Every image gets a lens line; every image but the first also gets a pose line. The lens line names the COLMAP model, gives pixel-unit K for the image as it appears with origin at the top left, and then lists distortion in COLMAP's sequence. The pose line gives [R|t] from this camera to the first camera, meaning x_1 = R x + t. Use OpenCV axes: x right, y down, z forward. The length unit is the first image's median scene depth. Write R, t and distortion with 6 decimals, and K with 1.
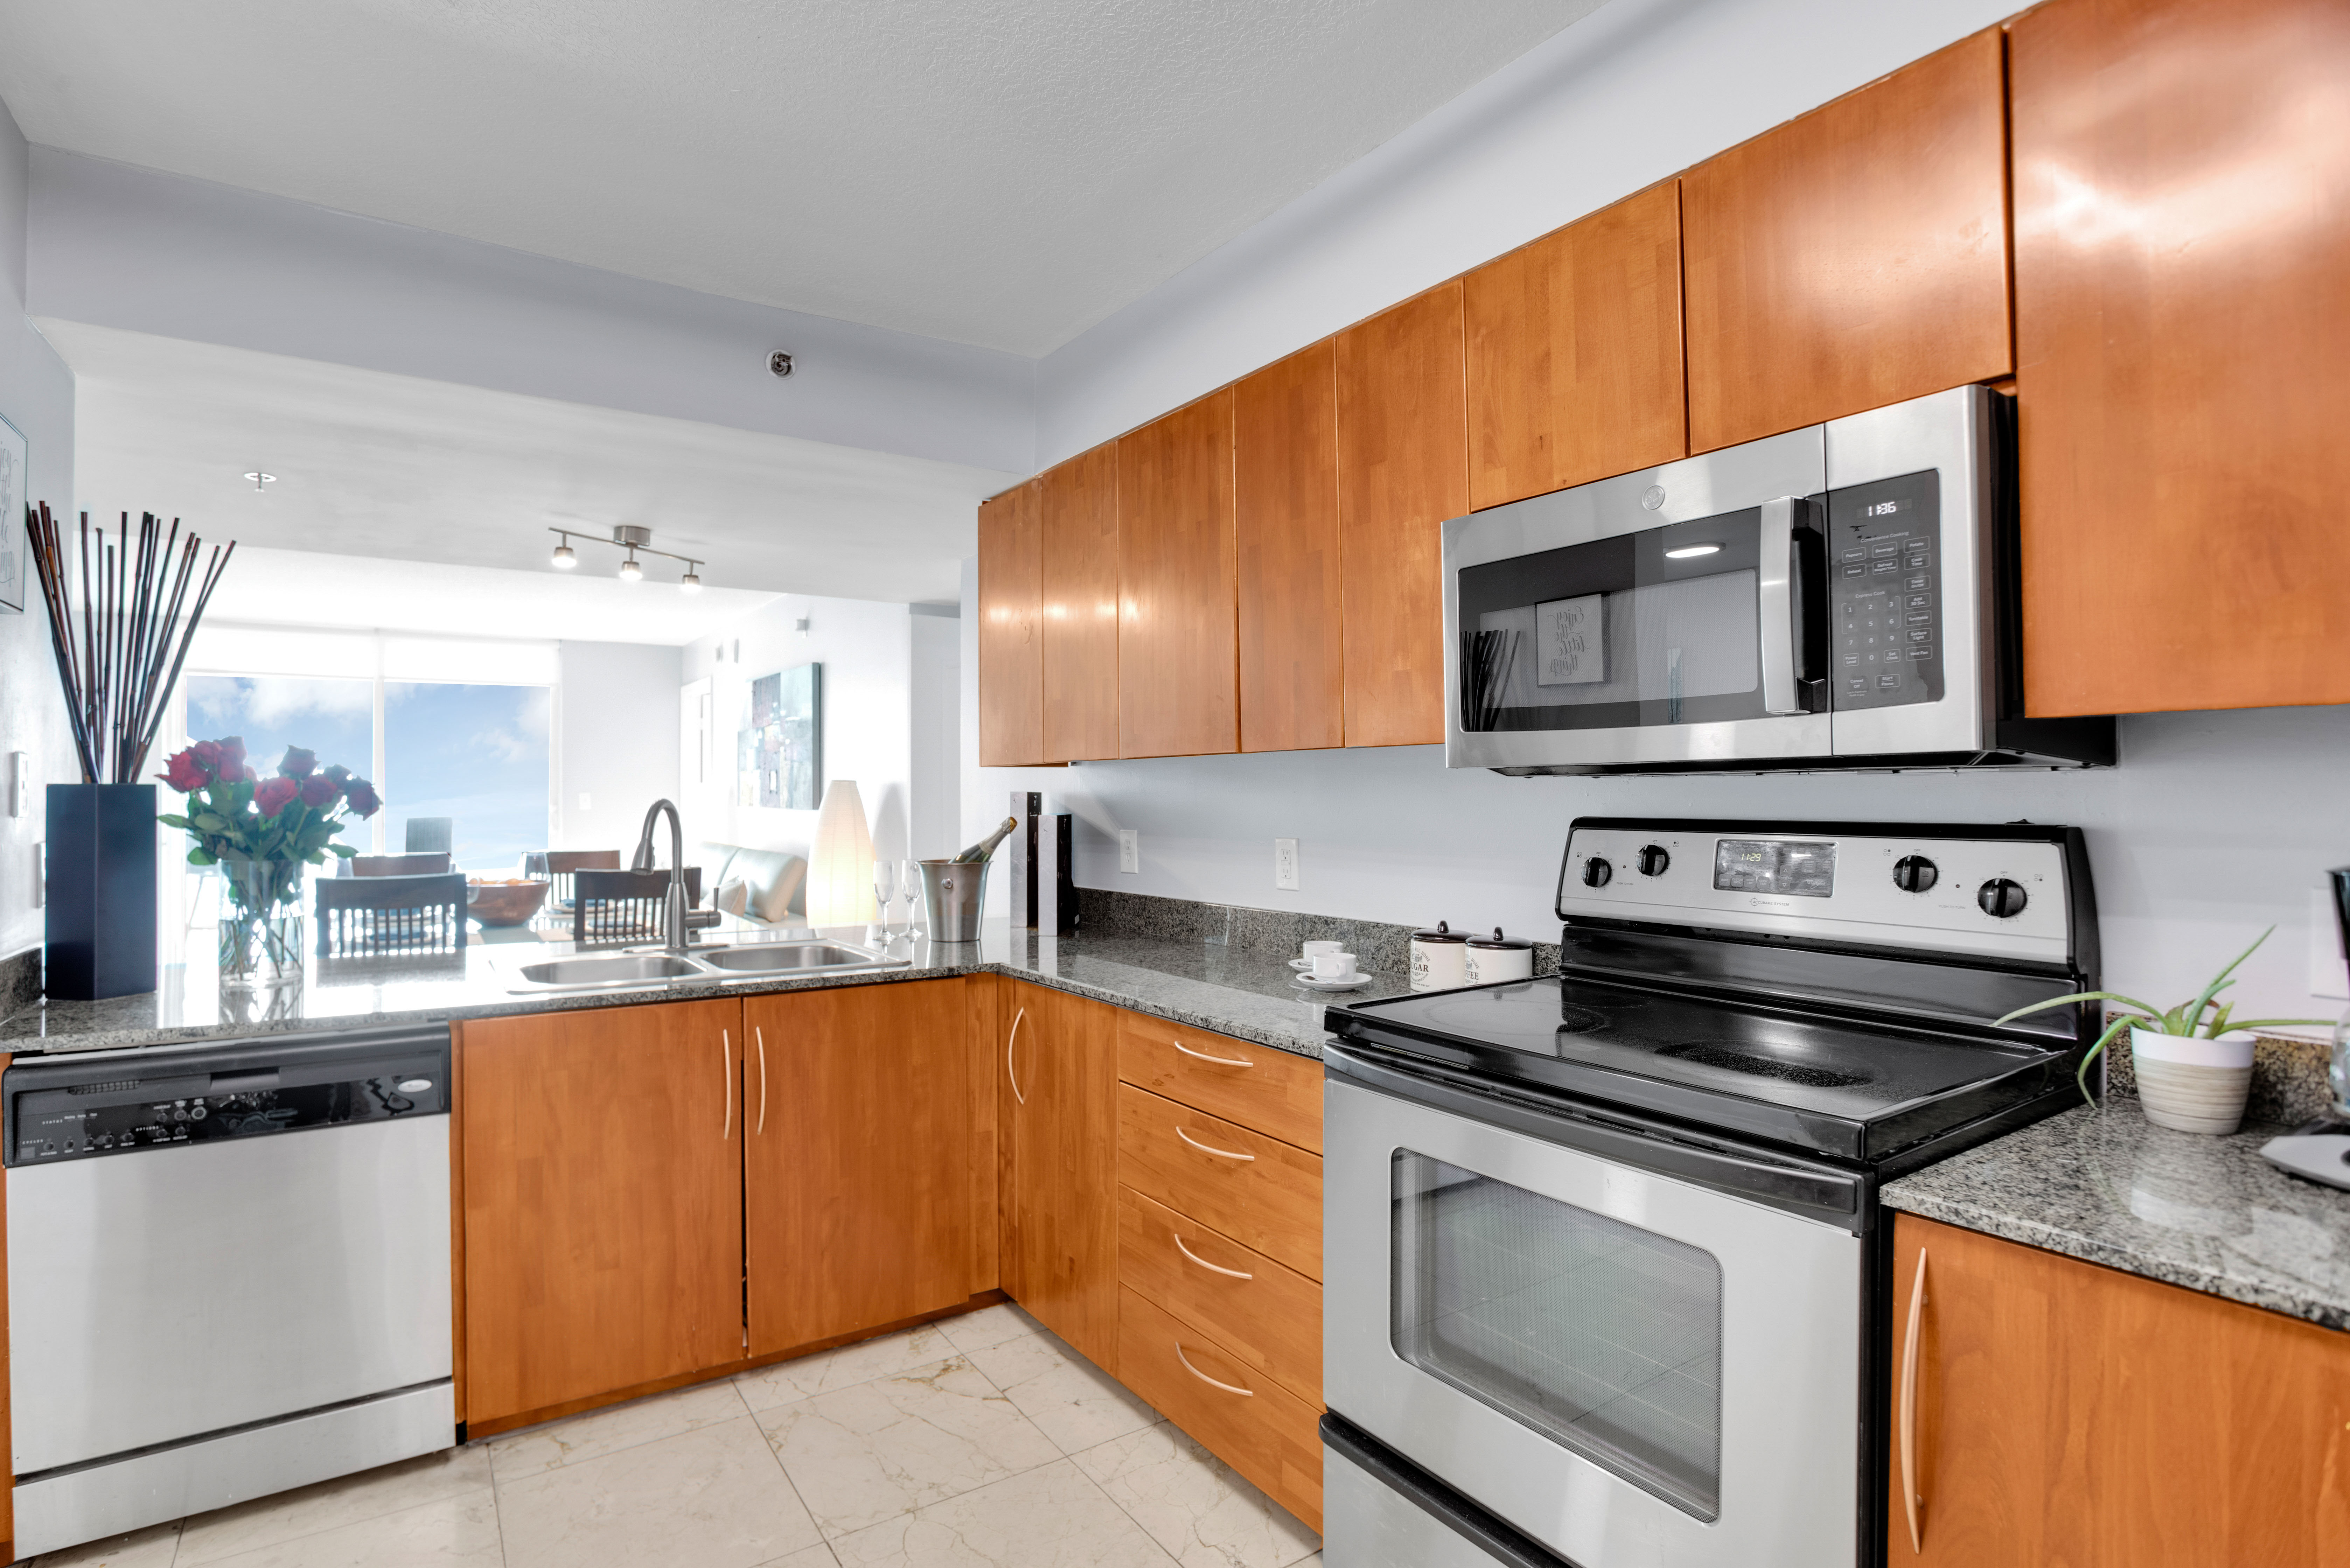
lens RADIAL K [[1156.6, 0, 1150.0], [0, 1156.6, 793.5], [0, 0, 1]] dist [-0.024097, 0.000566]
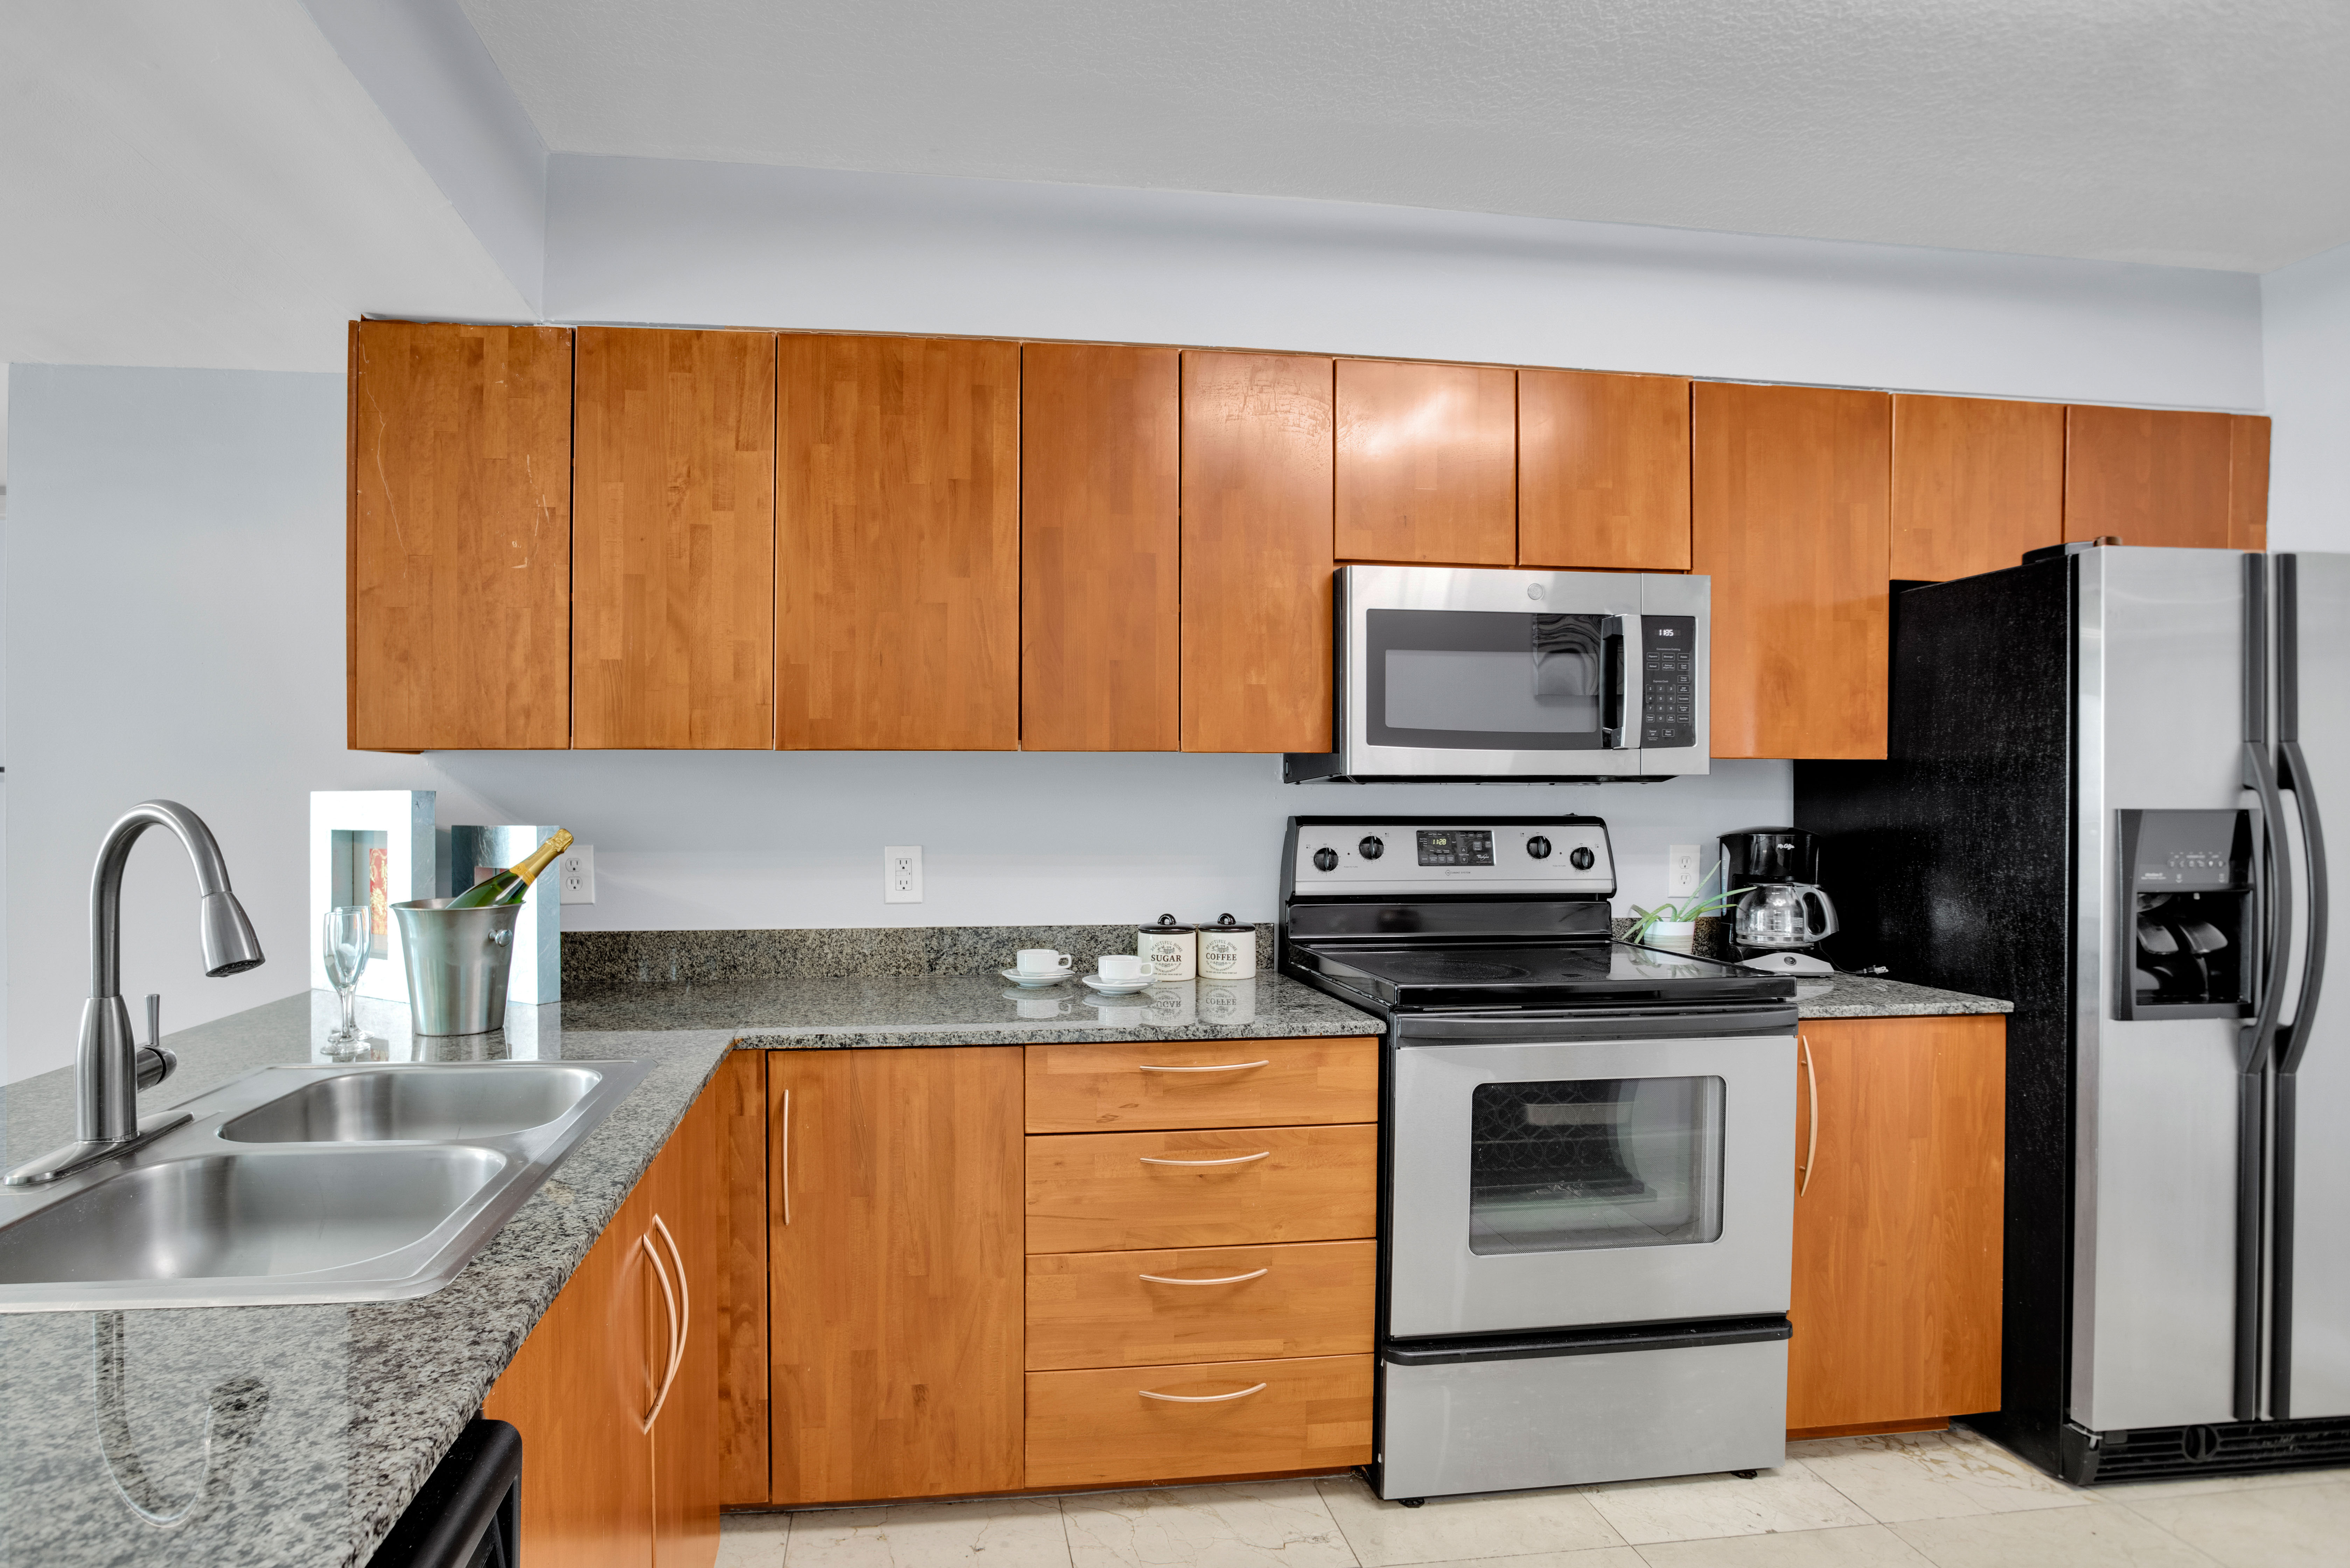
lens RADIAL K [[1156.6, 0, 1150.0], [0, 1156.6, 793.5], [0, 0, 1]] dist [-0.024097, 0.000566]
pose [[0.453590, 0.003608, 0.891203, -0.810706], [-0.004499, 0.999988, -0.001758, -0.000491], [-0.891199, -0.003212, 0.453601, 0.588987]]
